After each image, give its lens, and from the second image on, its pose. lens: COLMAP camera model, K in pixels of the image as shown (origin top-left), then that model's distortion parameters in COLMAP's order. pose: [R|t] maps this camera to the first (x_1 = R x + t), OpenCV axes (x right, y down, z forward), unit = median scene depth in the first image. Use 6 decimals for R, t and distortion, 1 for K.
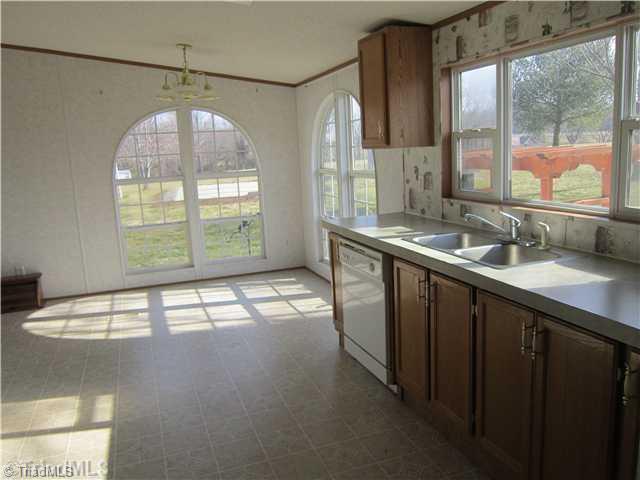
lens RADIAL K [[551.8, 0, 320.0], [0, 551.8, 240.0], [0, 0, 1]] dist [0.000051, 0.005320]
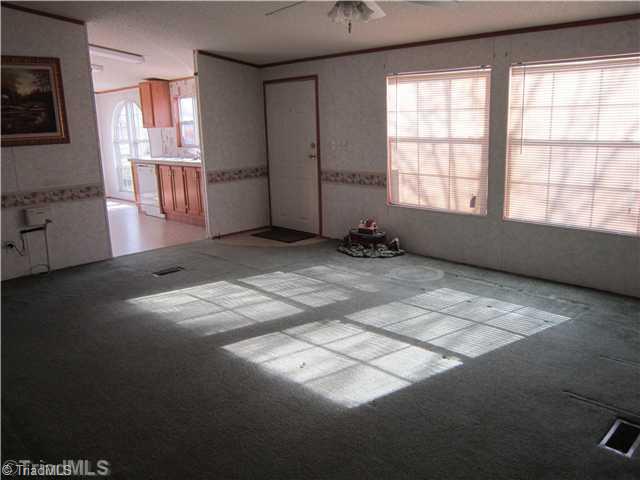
lens RADIAL K [[551.8, 0, 320.0], [0, 551.8, 240.0], [0, 0, 1]] dist [0.000051, 0.005320]
pose [[0.917466, -0.066977, 0.392135, -0.202065], [0.056920, 0.997684, 0.037230, 0.288606], [-0.393720, -0.011836, 0.919154, -1.589370]]
